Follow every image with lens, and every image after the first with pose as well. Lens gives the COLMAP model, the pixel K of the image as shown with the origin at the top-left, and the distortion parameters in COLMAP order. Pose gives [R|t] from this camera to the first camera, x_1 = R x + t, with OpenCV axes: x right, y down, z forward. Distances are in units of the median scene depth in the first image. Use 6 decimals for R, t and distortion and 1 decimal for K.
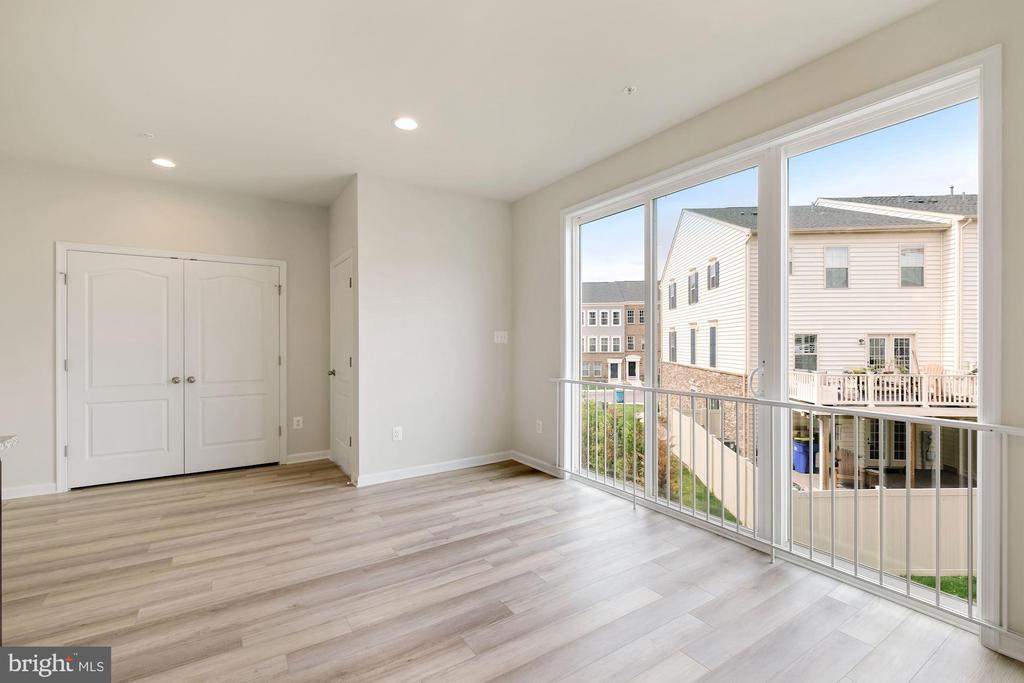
lens RADIAL K [[462.8, 0, 512.6], [0, 462.8, 343.8], [0, 0, 1]] dist [-0.001103, -0.000691]
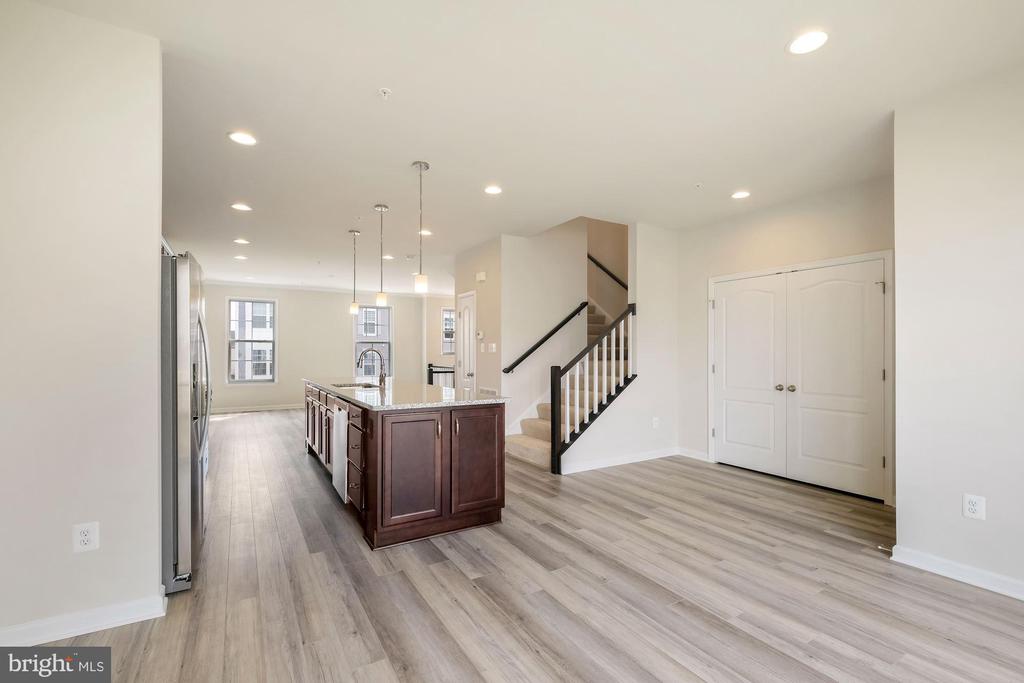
lens RADIAL K [[457.1, 0, 505.2], [0, 457.1, 350.1], [0, 0, 1]] dist [-0.000014, 0.000050]
pose [[-0.052877, -0.003279, -0.998596, 0.405493], [-0.004354, 0.999986, -0.003053, -0.001415], [0.998592, 0.004187, -0.052890, 0.478272]]
